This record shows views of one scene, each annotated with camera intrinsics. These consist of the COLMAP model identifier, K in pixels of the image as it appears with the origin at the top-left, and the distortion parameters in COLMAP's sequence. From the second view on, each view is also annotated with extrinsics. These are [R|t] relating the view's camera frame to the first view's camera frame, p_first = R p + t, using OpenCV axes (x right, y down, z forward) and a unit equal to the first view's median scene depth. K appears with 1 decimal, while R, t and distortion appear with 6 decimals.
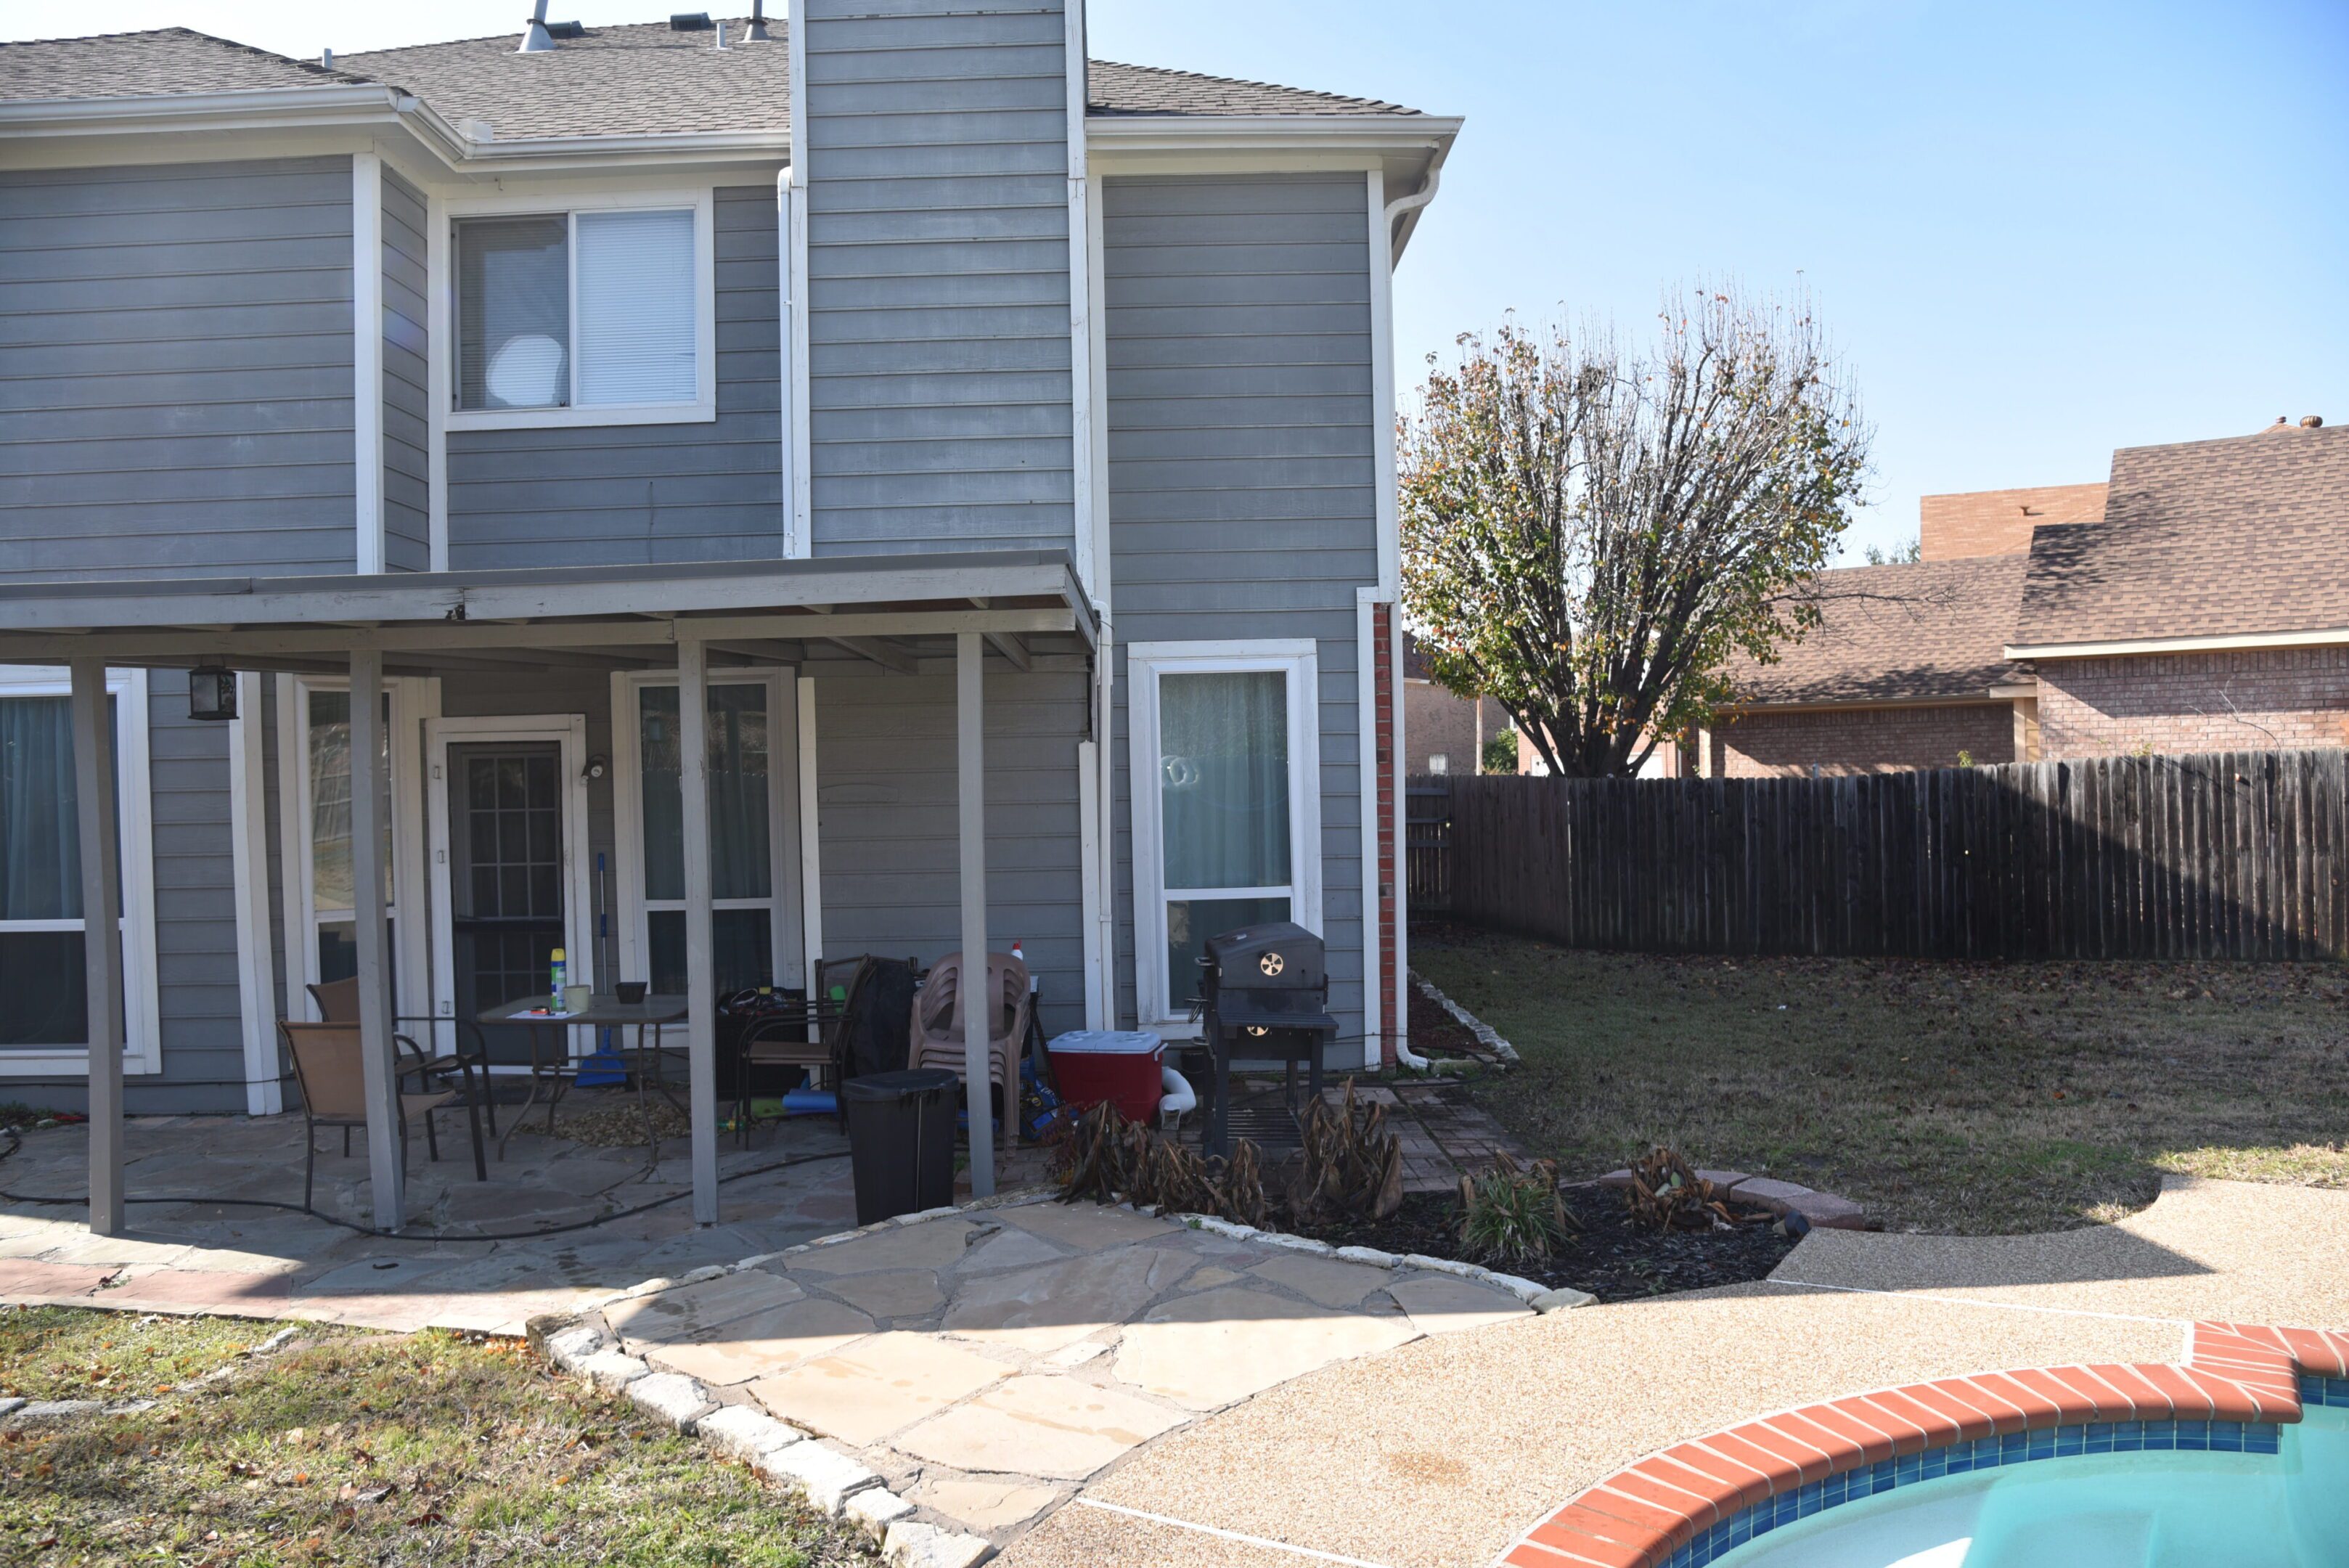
lens RADIAL K [[1653.2, 0, 1174.4], [0, 1653.2, 805.2], [0, 0, 1]] dist [-0.111874, 0.075746]
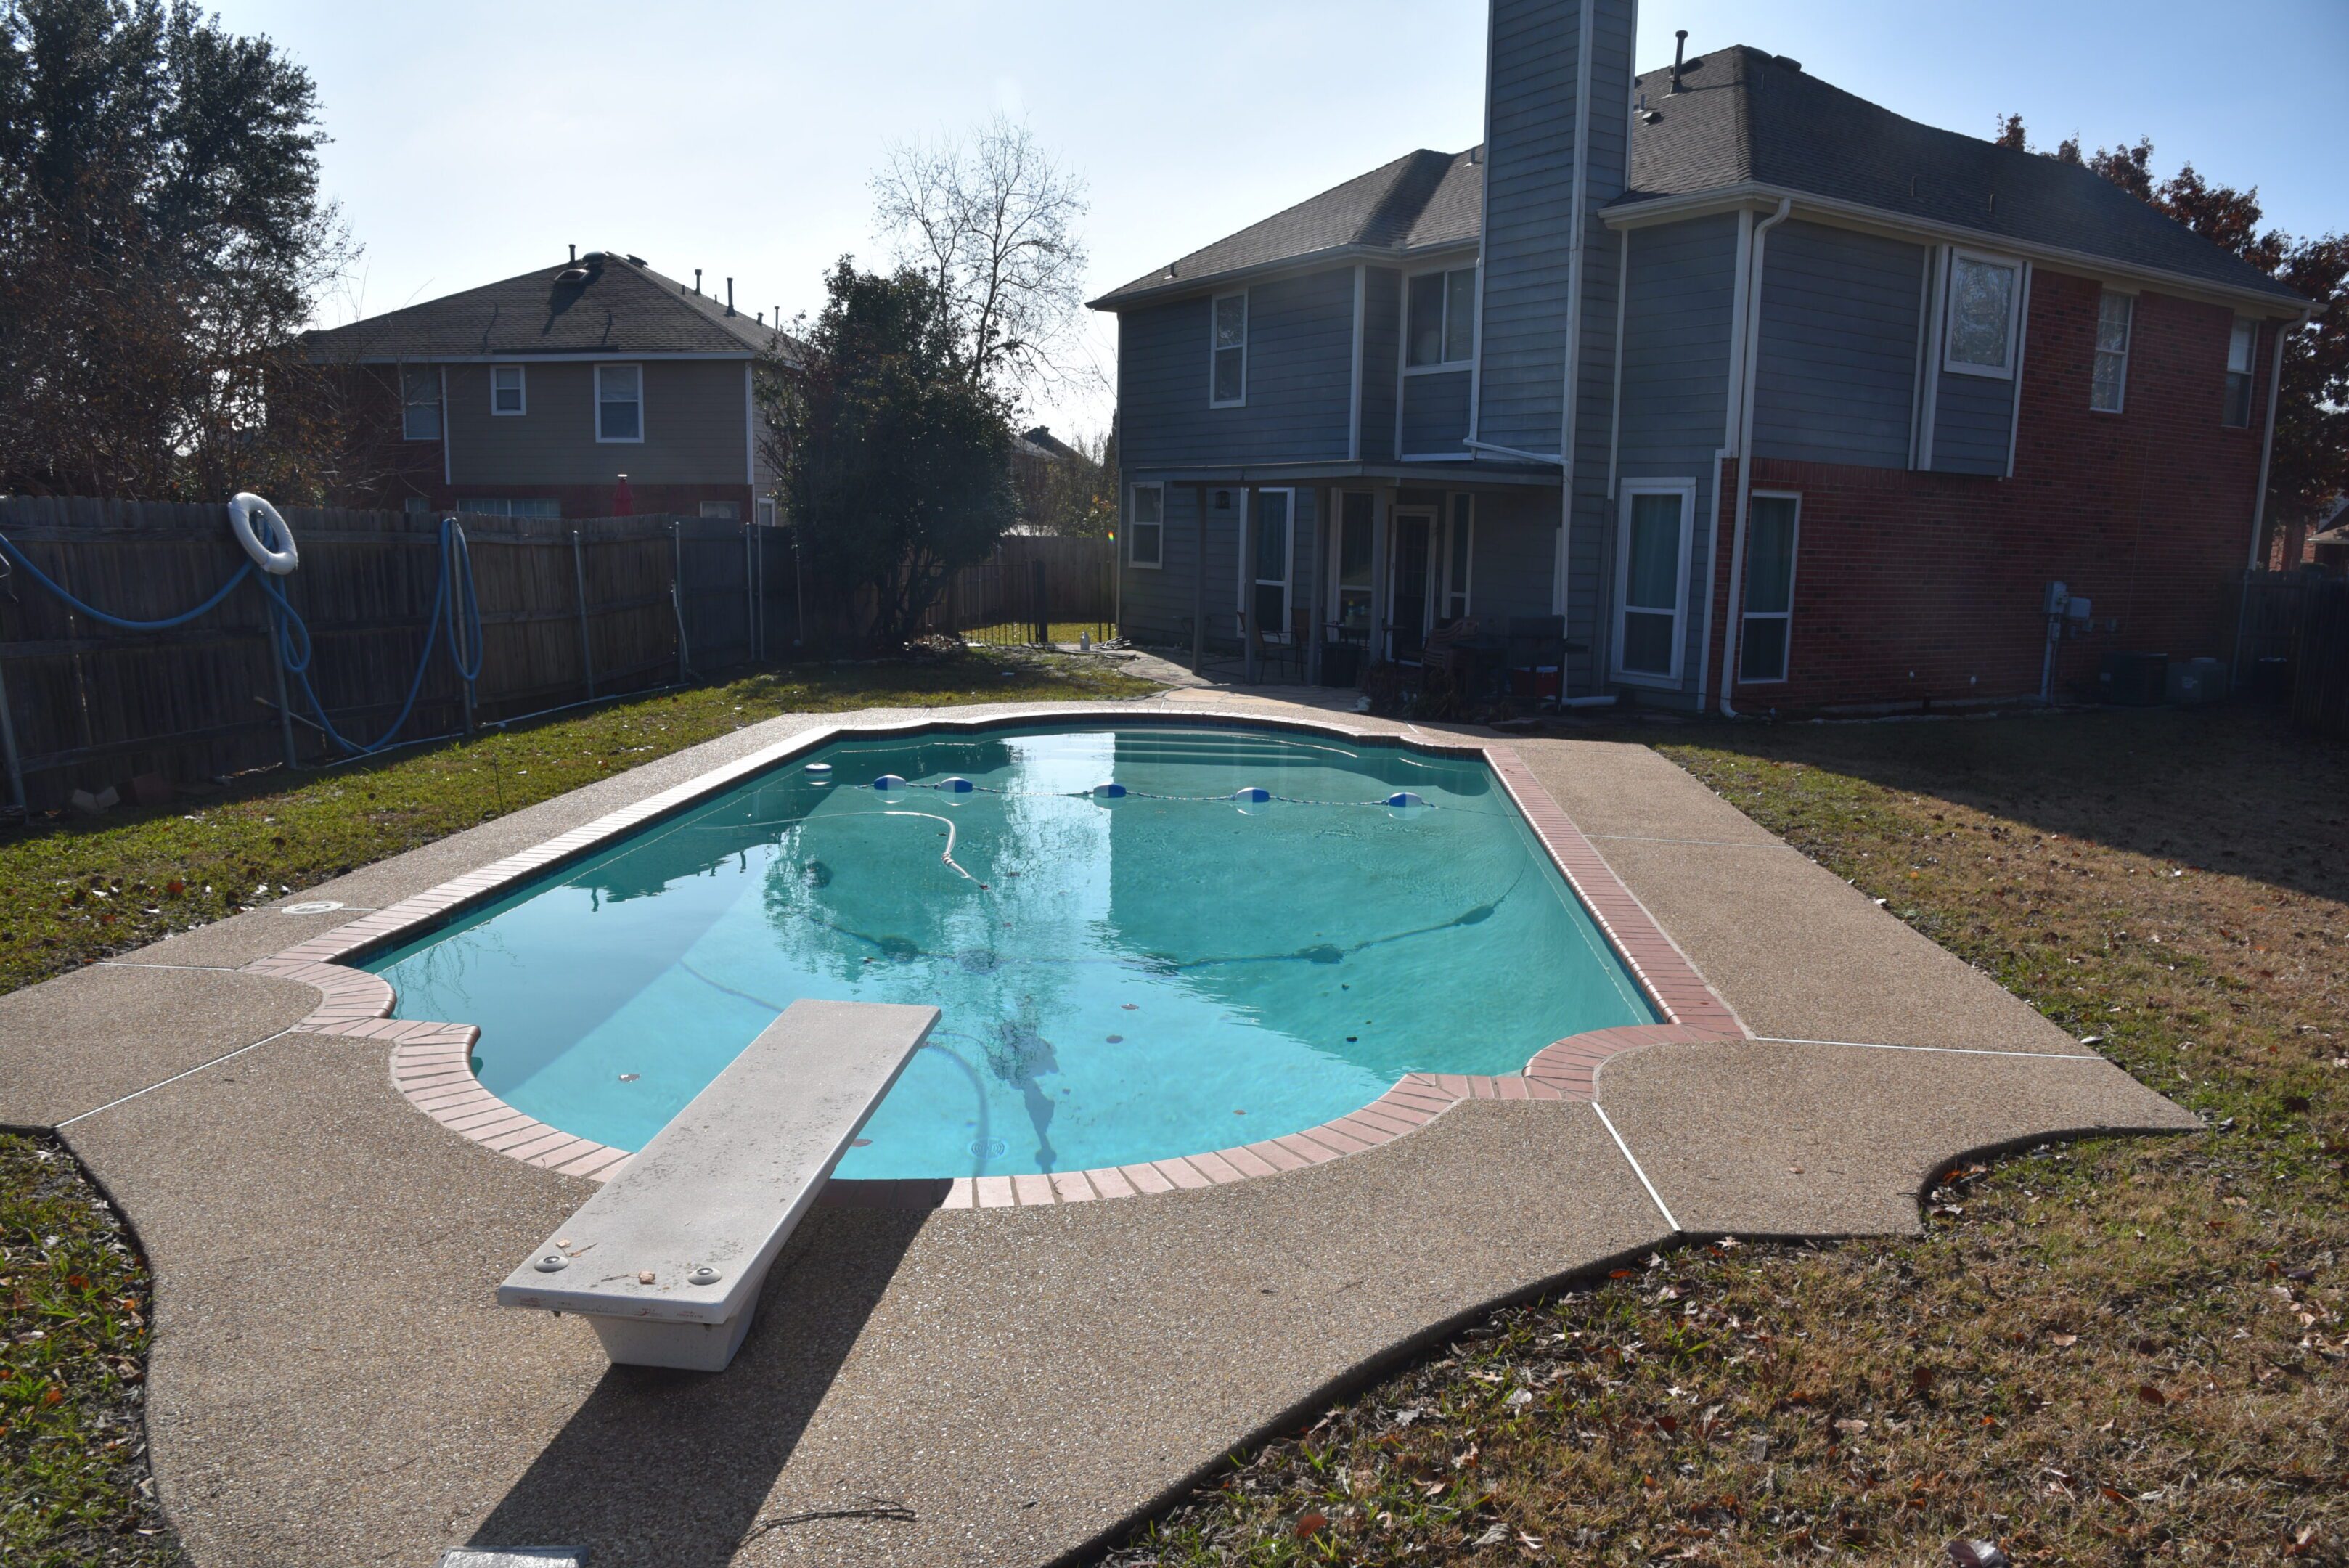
lens RADIAL K [[1653.2, 0, 1174.4], [0, 1653.2, 805.2], [0, 0, 1]] dist [-0.111874, 0.075746]
pose [[0.472802, 0.183553, -0.861839, 1.483605], [-0.048337, 0.981994, 0.182626, -0.046460], [0.879842, -0.044687, 0.473161, -0.400145]]
